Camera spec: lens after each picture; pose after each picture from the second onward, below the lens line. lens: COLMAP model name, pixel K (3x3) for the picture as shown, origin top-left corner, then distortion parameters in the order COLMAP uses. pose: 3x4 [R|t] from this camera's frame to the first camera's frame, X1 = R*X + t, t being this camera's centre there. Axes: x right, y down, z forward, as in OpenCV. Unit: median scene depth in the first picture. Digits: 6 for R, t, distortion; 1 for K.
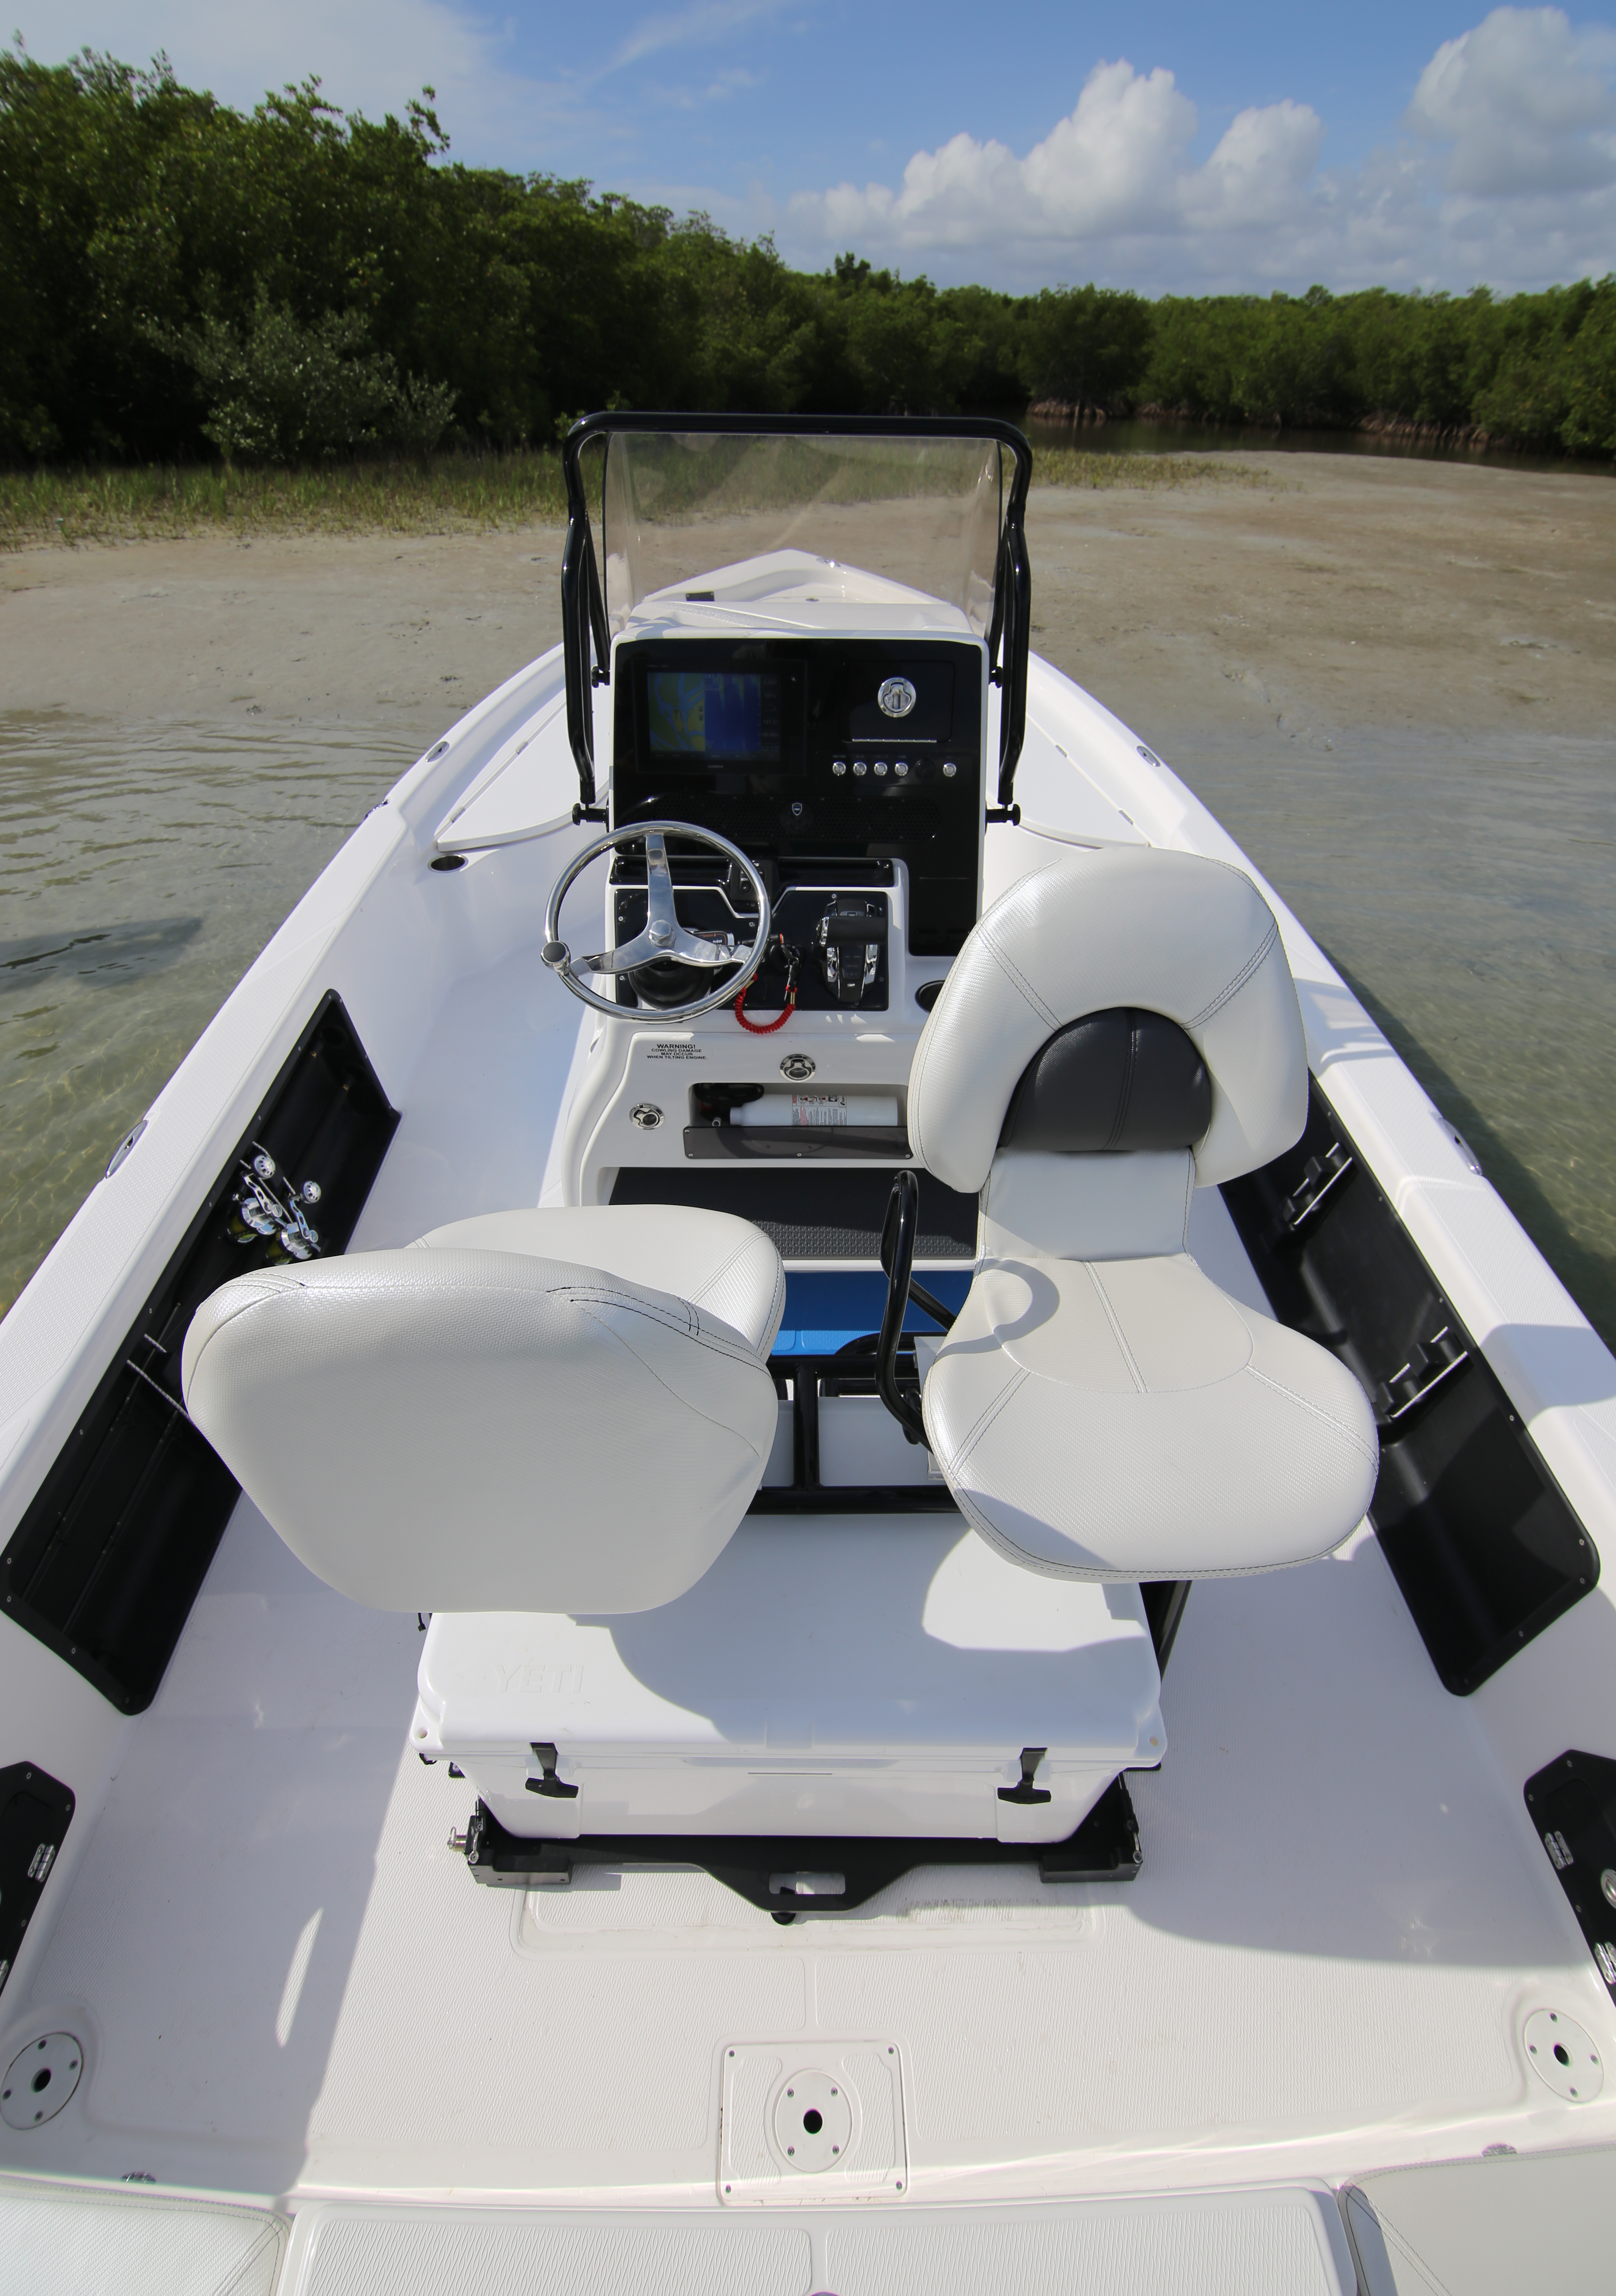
lens RADIAL K [[1228.7, 0, 810.5], [0, 1228.7, 1137.2], [0, 0, 1]] dist [-0.022015, -0.005327]
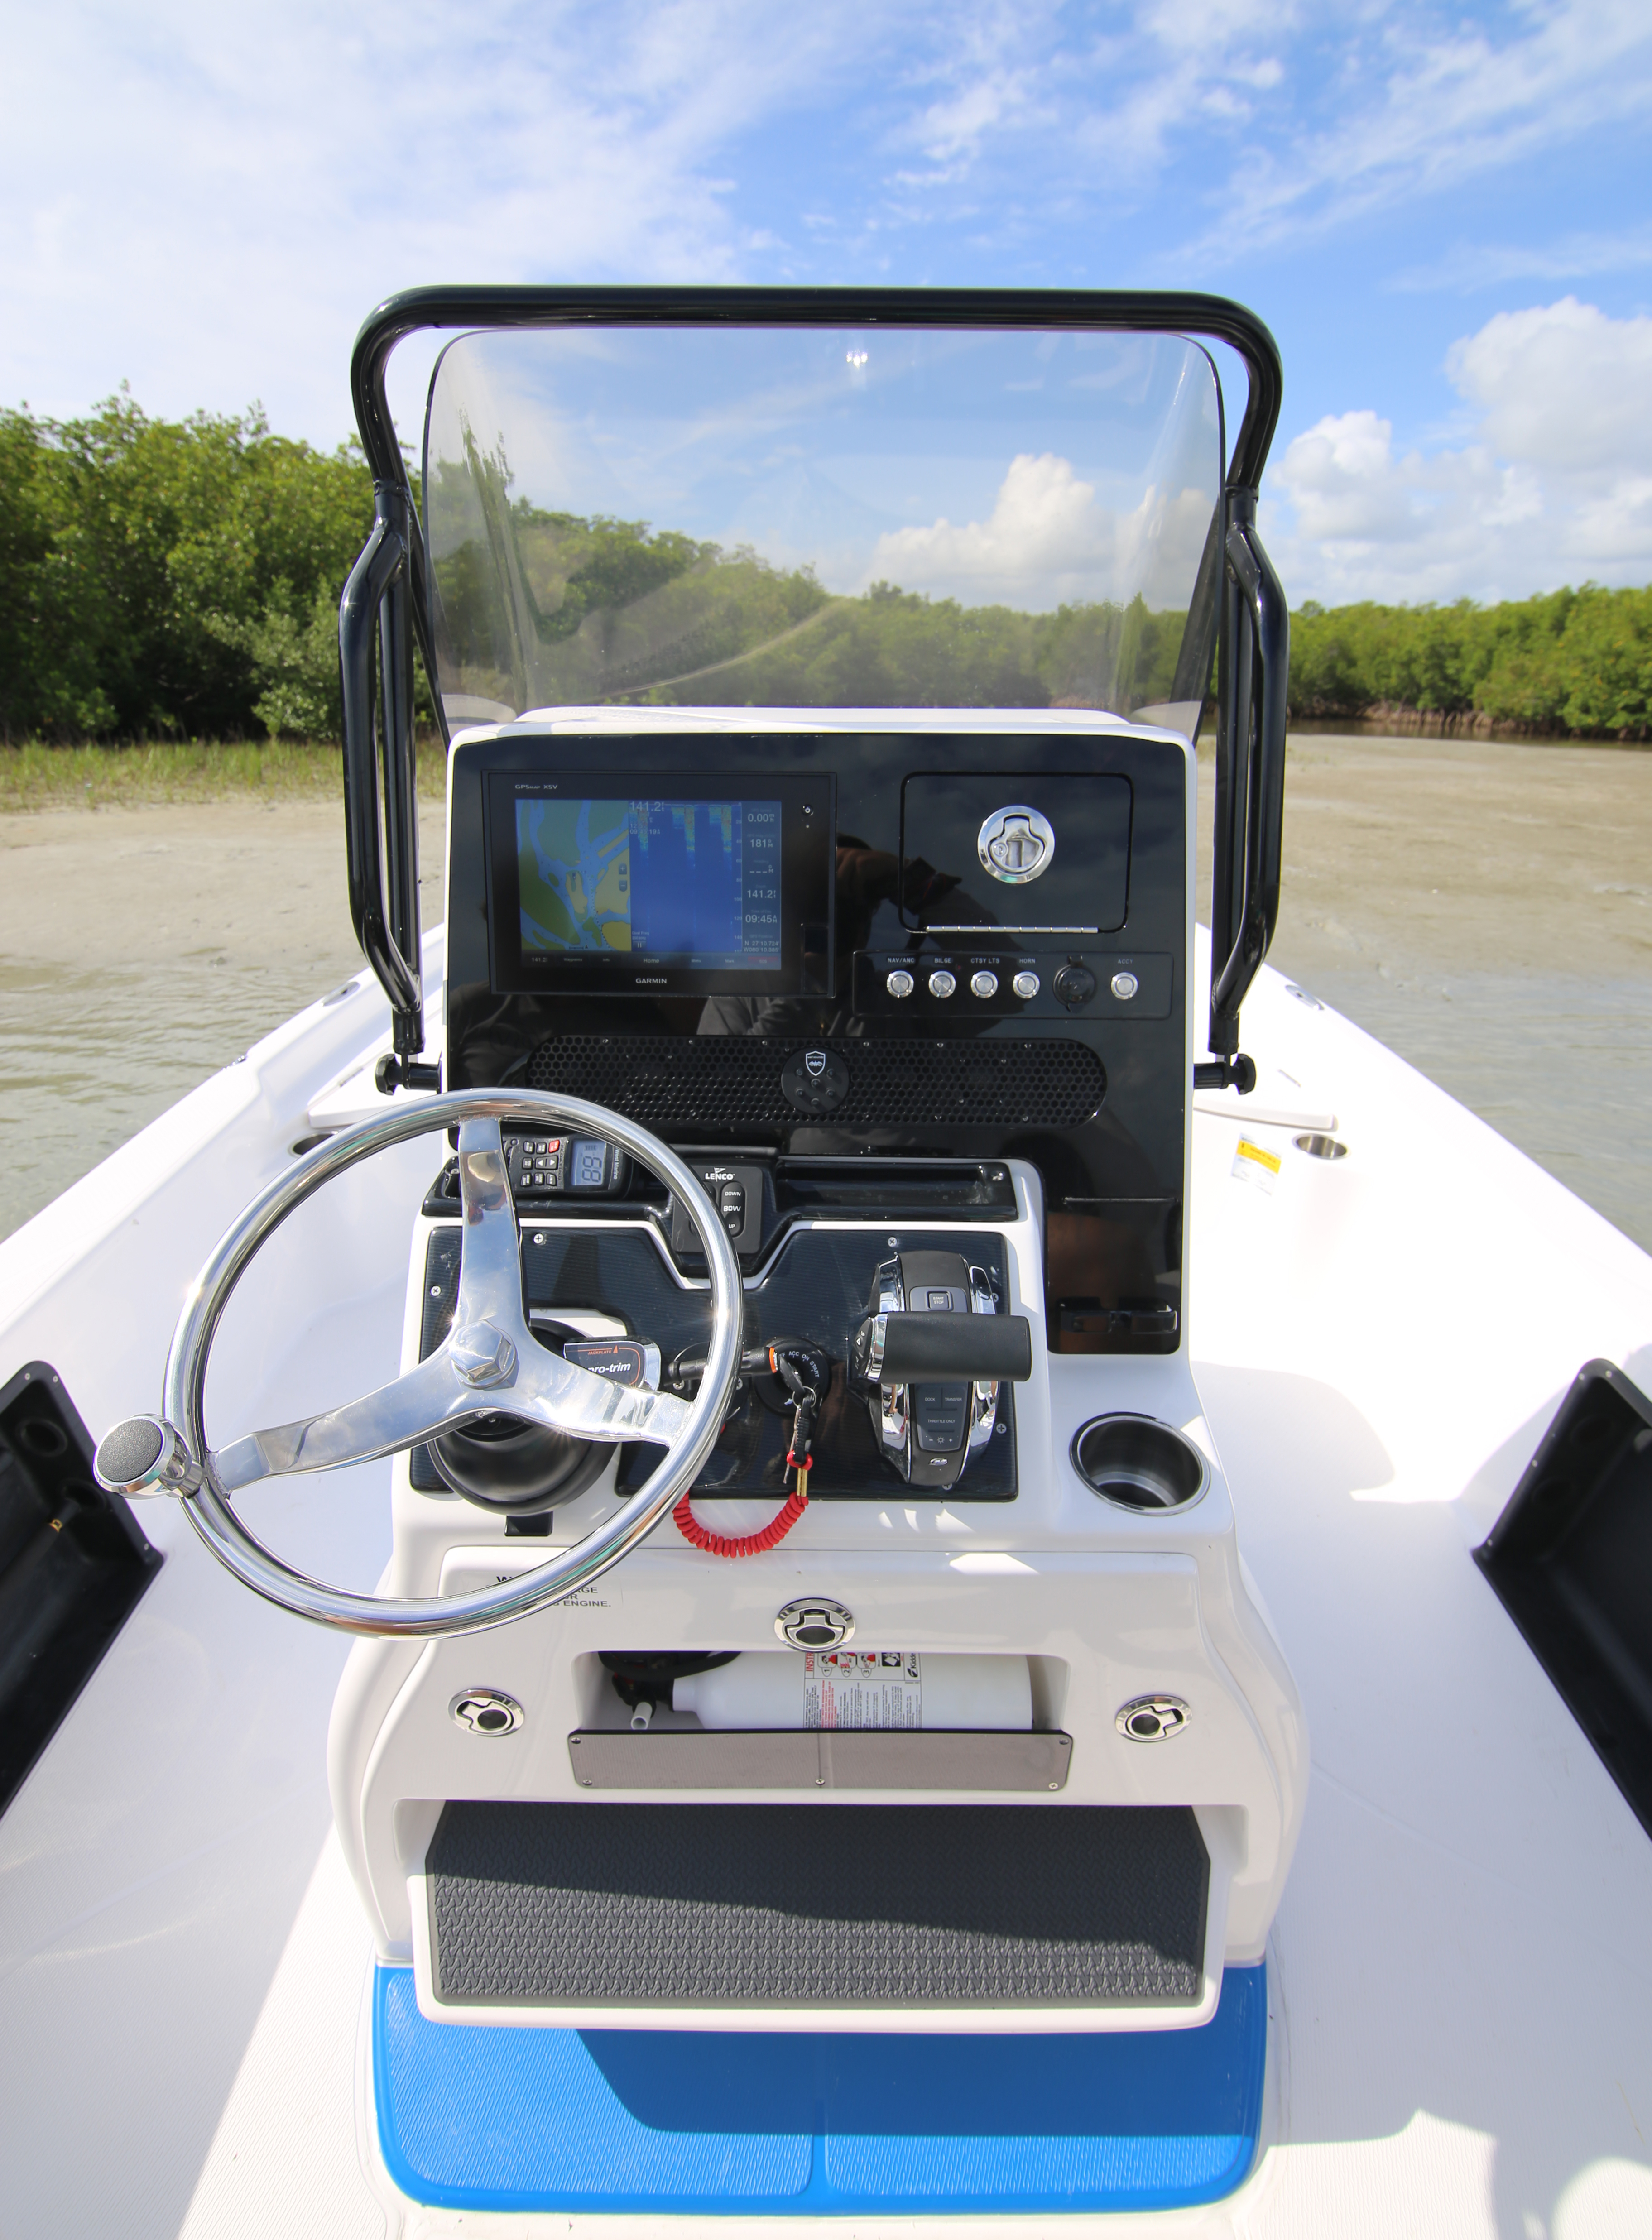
lens RADIAL K [[1194.9, 0, 827.3], [0, 1194.9, 1121.5], [0, 0, 1]] dist [-0.021115, -0.000691]
pose [[0.999858, -0.002057, -0.016753, 0.000479], [-0.001633, 0.976094, -0.217341, -0.039124], [0.016799, 0.217337, 0.975952, 0.149644]]
